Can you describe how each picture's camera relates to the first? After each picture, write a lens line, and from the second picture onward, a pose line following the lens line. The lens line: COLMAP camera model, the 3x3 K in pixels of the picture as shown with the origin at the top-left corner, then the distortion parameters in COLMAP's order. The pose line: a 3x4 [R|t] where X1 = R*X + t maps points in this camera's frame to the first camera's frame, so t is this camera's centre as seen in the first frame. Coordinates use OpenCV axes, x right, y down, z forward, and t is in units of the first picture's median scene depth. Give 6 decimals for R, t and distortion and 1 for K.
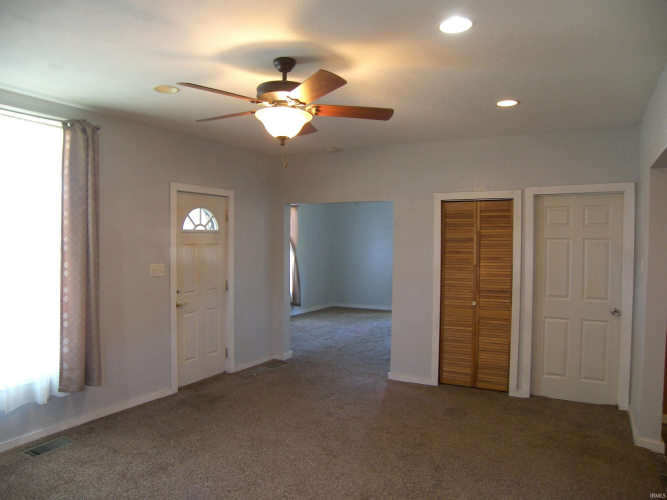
lens RADIAL K [[471.1, 0, 329.9], [0, 471.1, 250.6], [0, 0, 1]] dist [-0.142919, 0.097727]
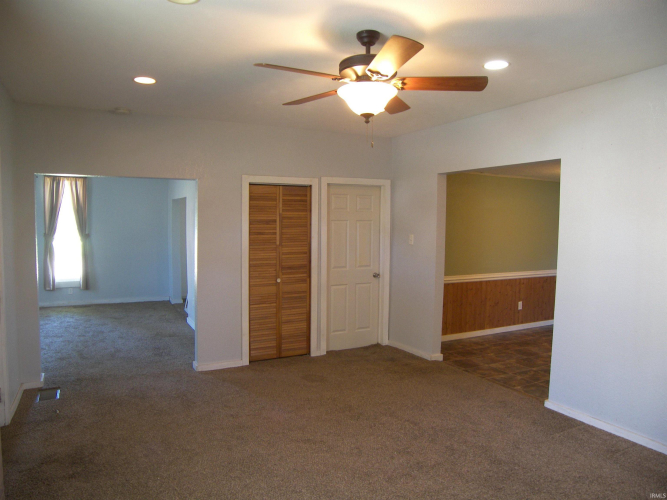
lens RADIAL K [[471.1, 0, 329.9], [0, 471.1, 250.6], [0, 0, 1]] dist [-0.142919, 0.097727]
pose [[0.554009, -0.051193, 0.830935, -0.543886], [0.016079, 0.998579, 0.050800, -0.009431], [-0.832355, -0.014783, 0.554045, 0.305106]]
